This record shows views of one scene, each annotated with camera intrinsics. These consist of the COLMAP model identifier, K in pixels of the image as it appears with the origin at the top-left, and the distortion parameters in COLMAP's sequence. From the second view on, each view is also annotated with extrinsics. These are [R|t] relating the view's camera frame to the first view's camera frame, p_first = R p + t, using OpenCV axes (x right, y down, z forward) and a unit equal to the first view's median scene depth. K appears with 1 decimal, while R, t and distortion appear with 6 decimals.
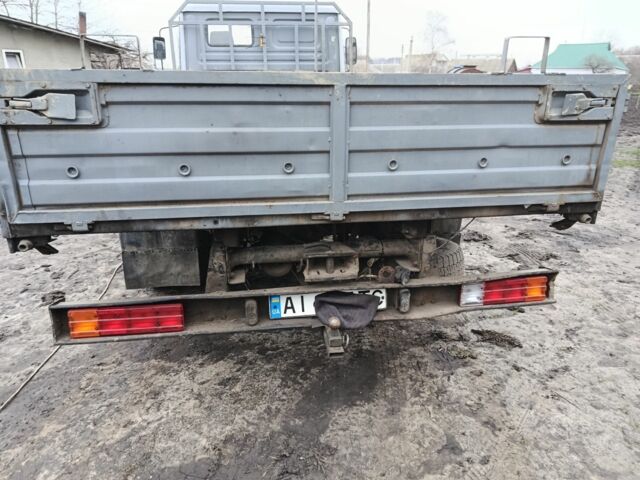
lens RADIAL K [[445.5, 0, 320.0], [0, 445.5, 240.0], [0, 0, 1]] dist [0.000415, -0.000812]
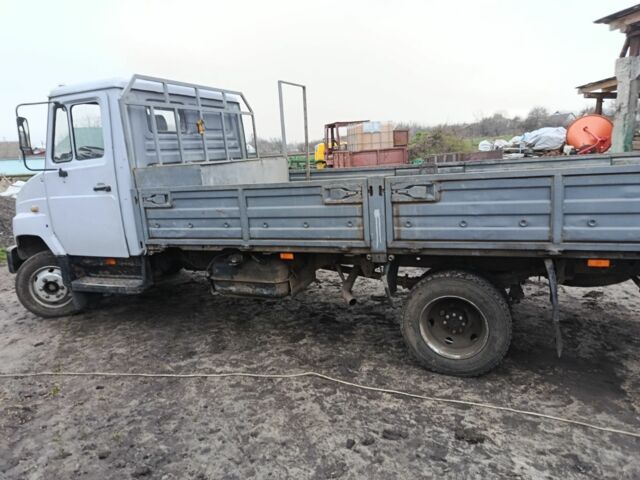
lens RADIAL K [[431.2, 0, 320.0], [0, 431.2, 240.0], [0, 0, 1]] dist [0.041049, 0.000727]
pose [[0.497344, -0.199360, 0.844337, -1.188403], [0.303173, 0.951817, 0.046157, -0.306306], [-0.812856, 0.233024, 0.533821, 0.604549]]
